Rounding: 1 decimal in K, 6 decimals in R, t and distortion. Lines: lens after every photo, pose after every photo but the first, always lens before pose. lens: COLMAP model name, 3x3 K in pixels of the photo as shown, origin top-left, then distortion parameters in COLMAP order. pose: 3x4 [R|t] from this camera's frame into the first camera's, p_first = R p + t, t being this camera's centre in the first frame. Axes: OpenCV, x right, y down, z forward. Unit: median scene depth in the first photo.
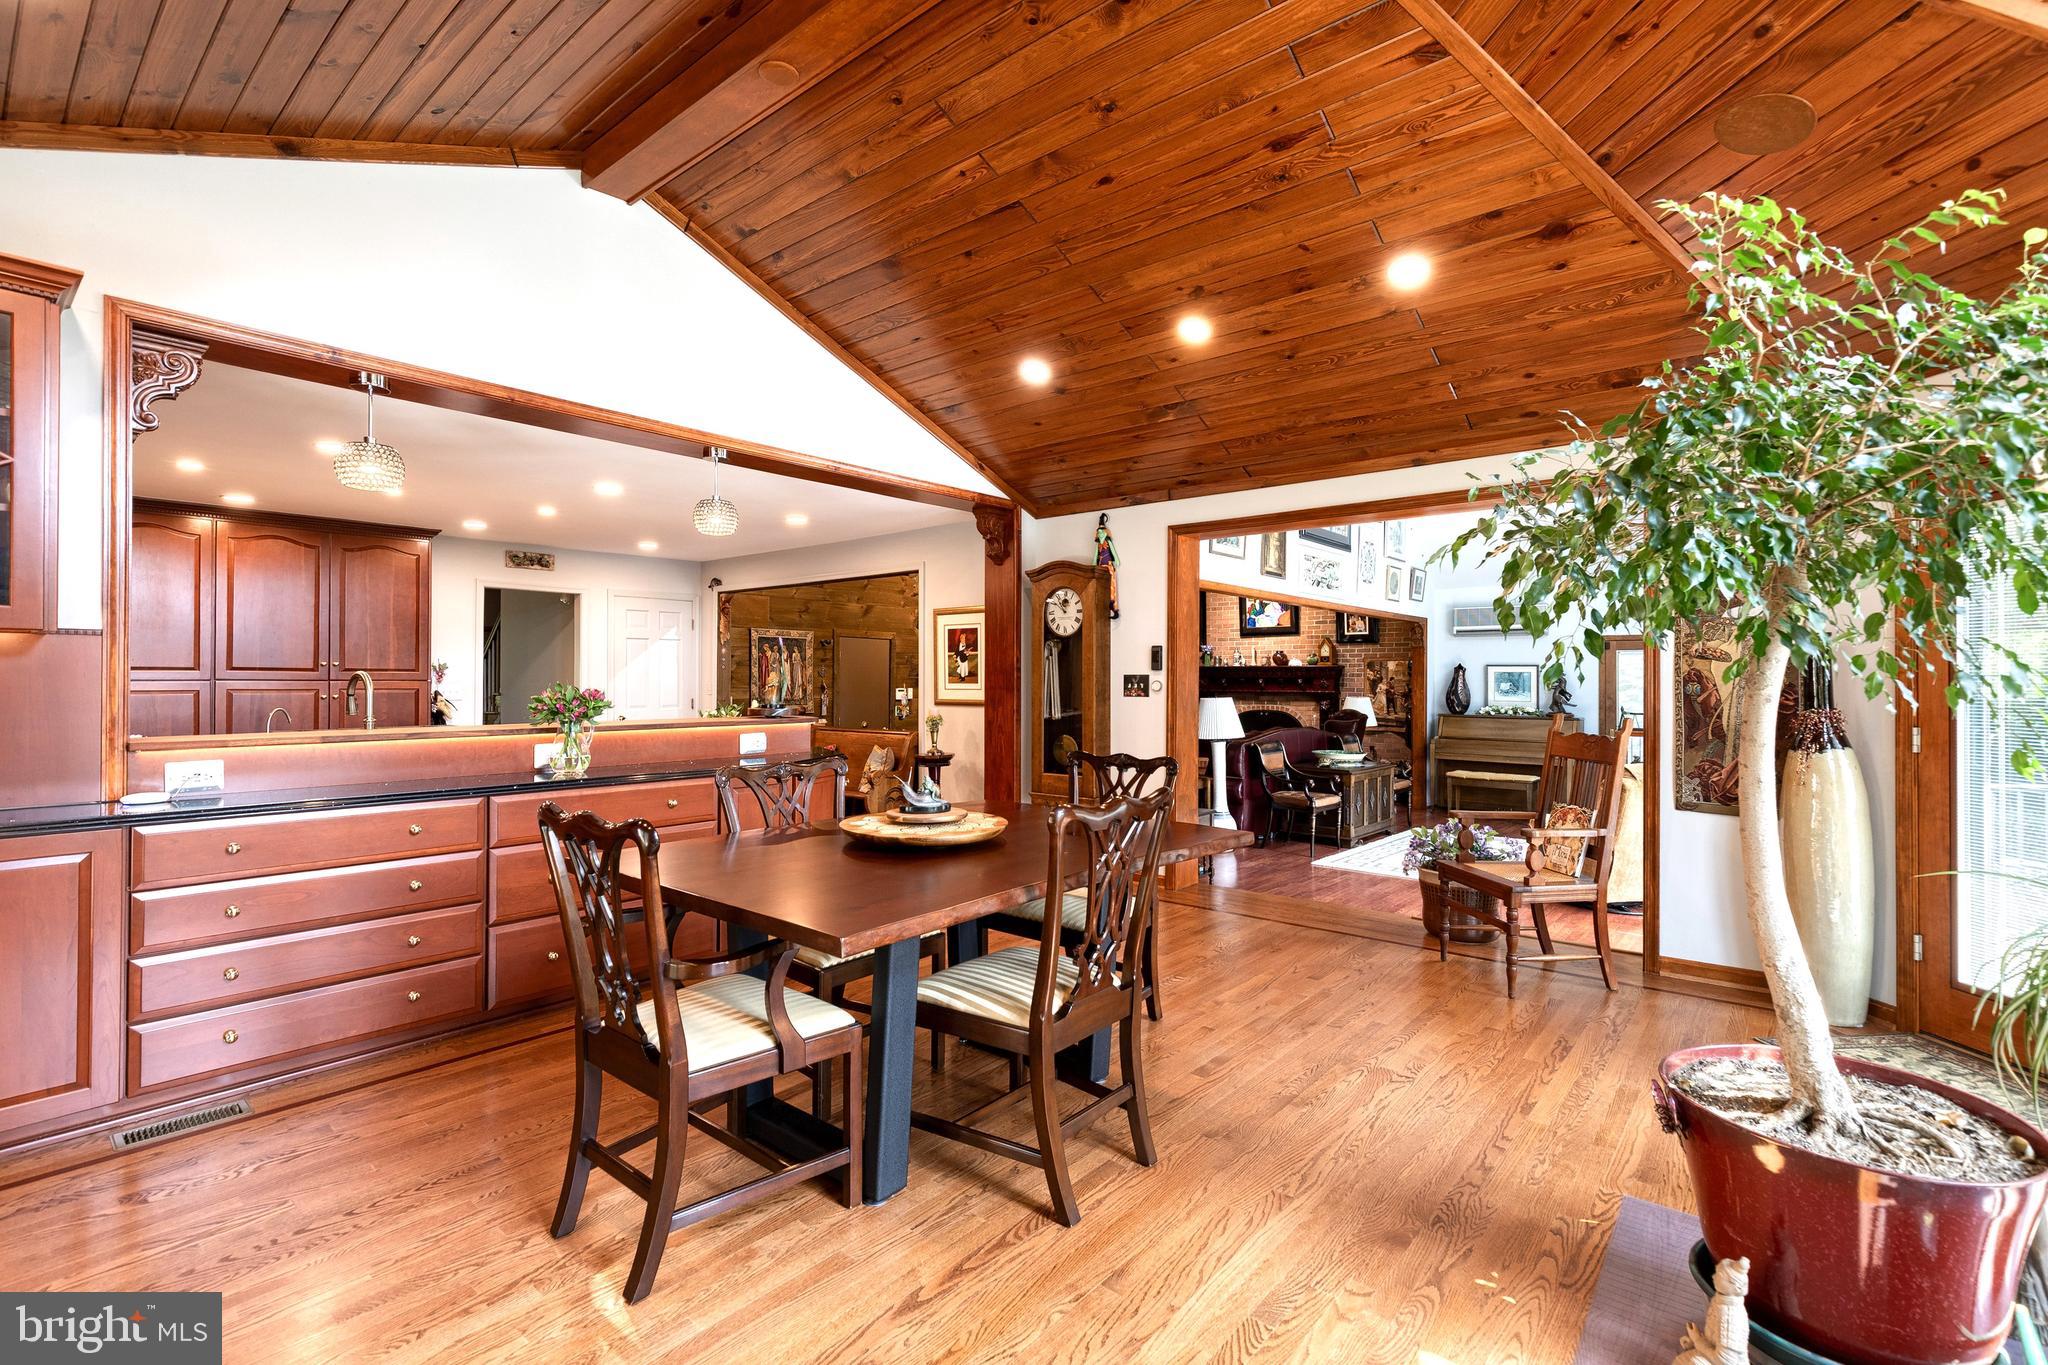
lens RADIAL K [[926.9, 0, 1033.1], [0, 926.9, 673.6], [0, 0, 1]] dist [-0.003138, -0.000163]
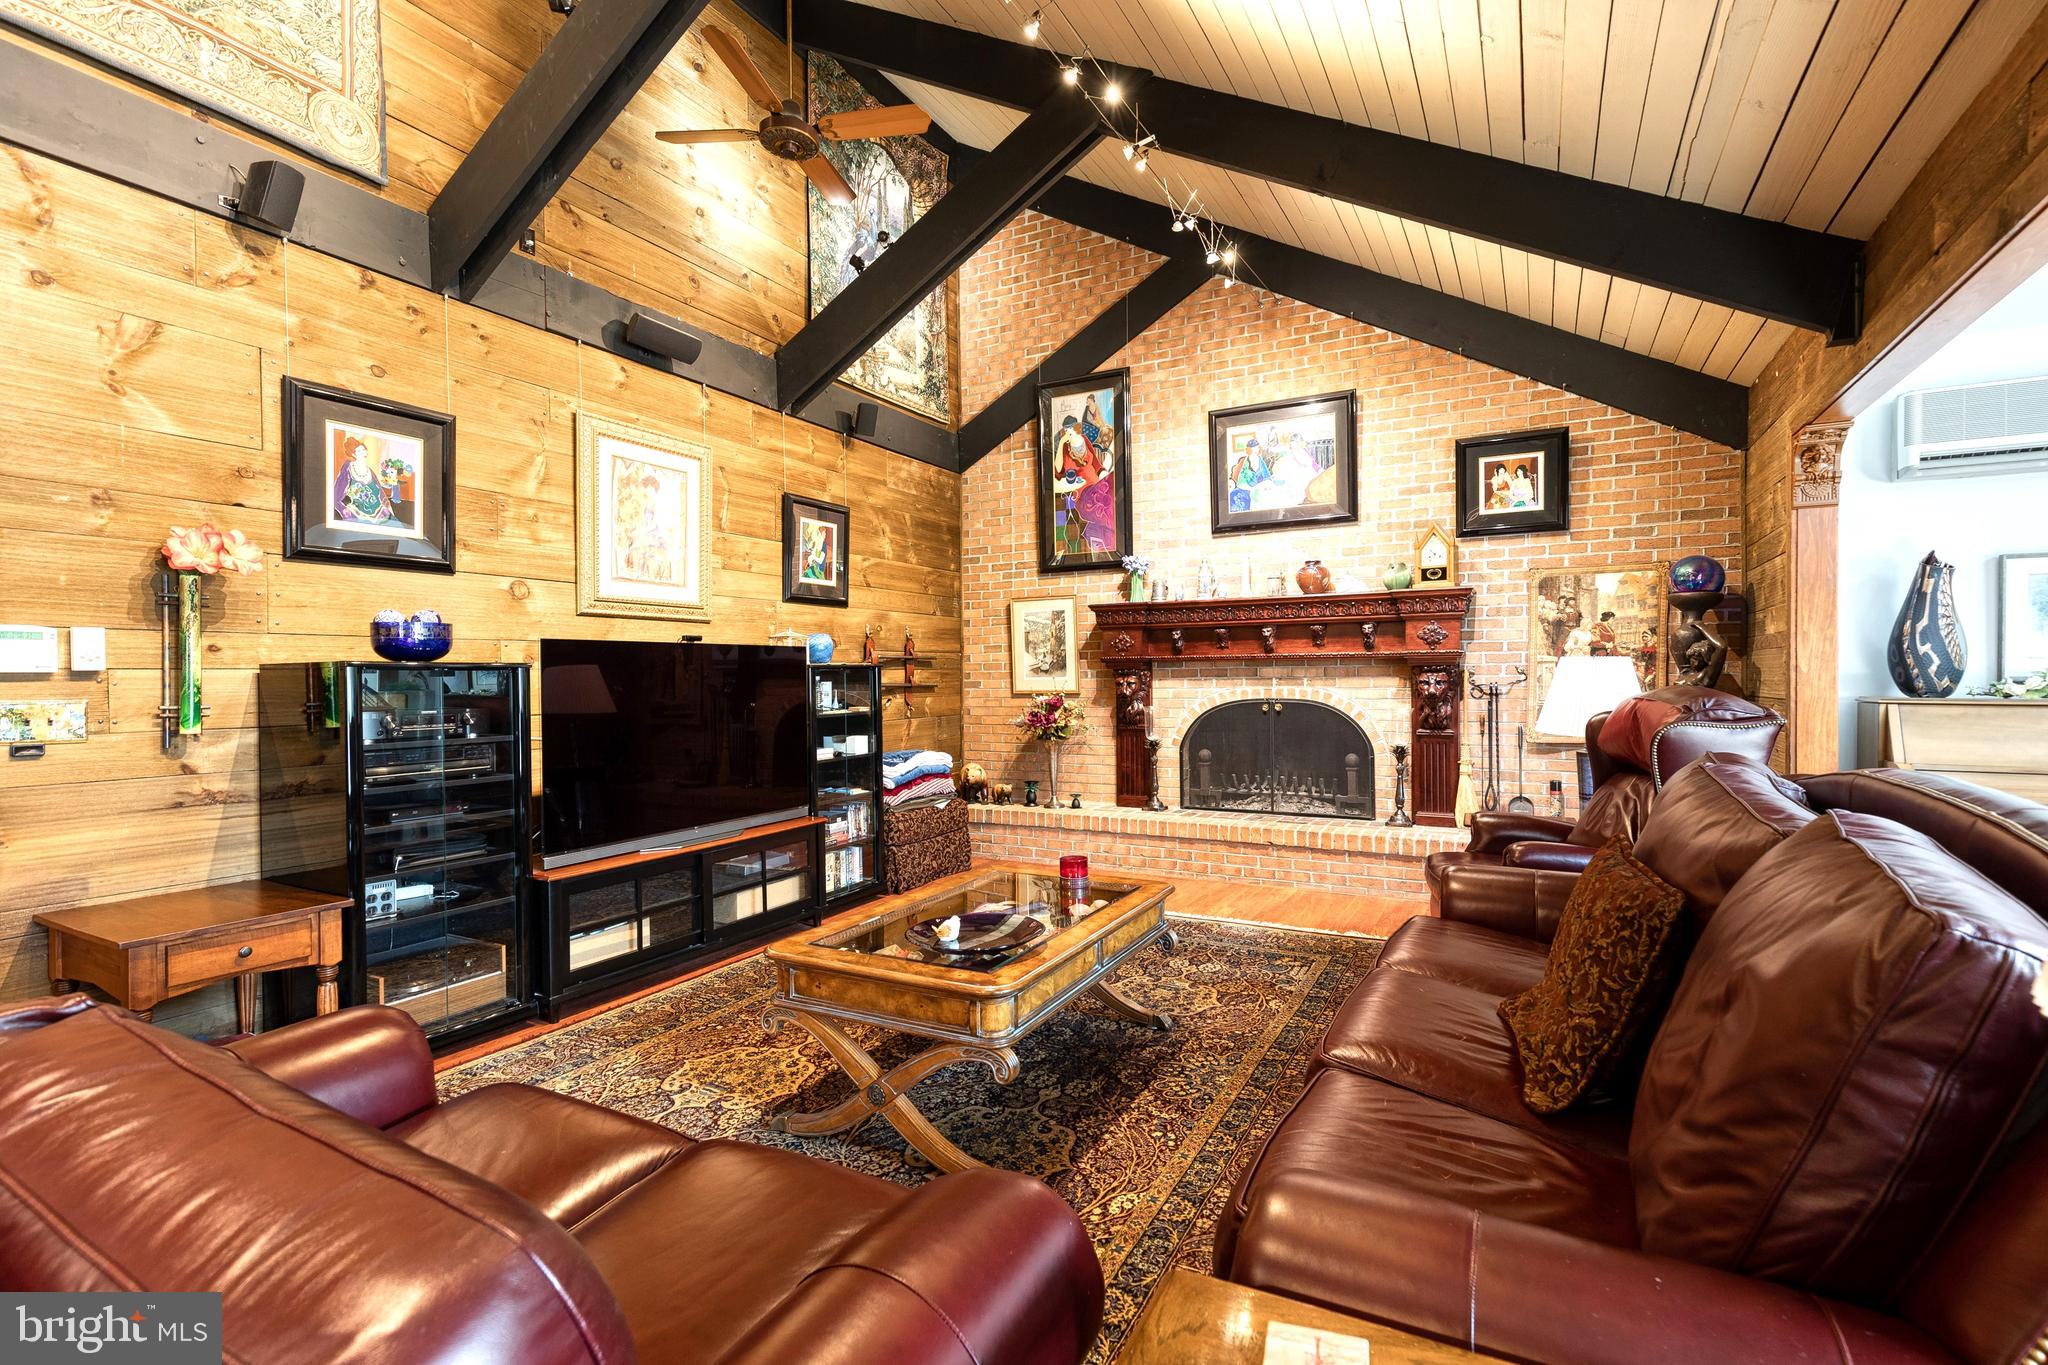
lens RADIAL K [[934.0, 0, 1036.7], [0, 934.0, 676.9], [0, 0, 1]] dist [0.014611, -0.005321]
pose [[0.980959, -0.011215, 0.193889, 0.069527], [0.009599, 0.999911, 0.009275, 0.030585], [-0.193976, -0.007237, 0.980980, 0.751822]]
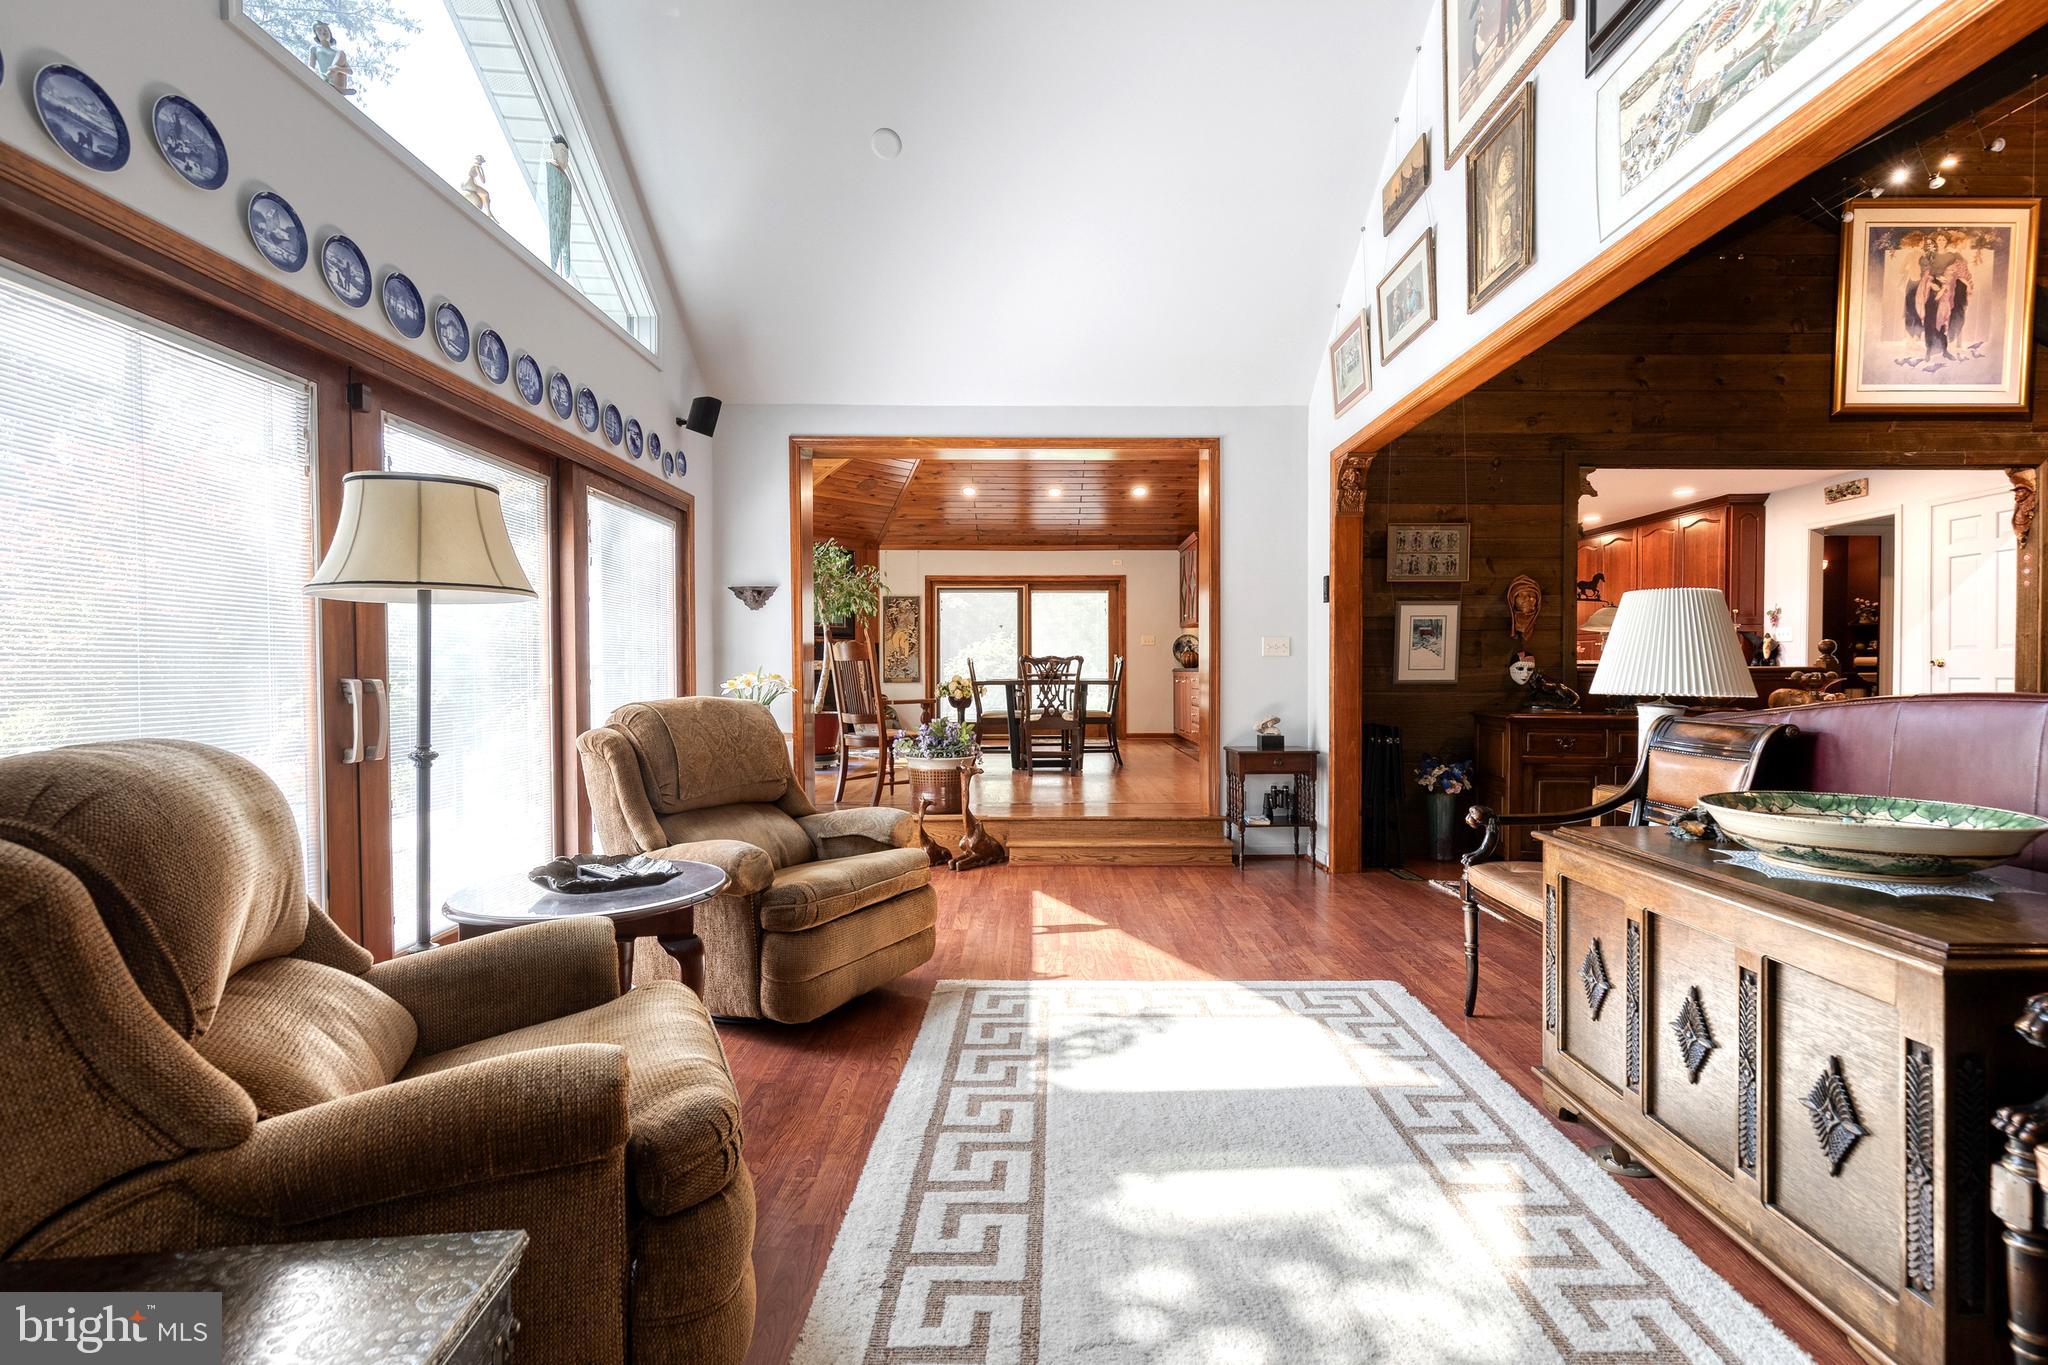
lens RADIAL K [[934.0, 0, 1025.6], [0, 934.0, 682.3], [0, 0, 1]] dist [0.014611, -0.005321]
pose [[-0.768579, 0.003636, -0.639745, 0.503709], [0.001974, 0.999993, 0.003313, 0.048131], [0.639752, 0.001284, -0.768580, 0.884530]]
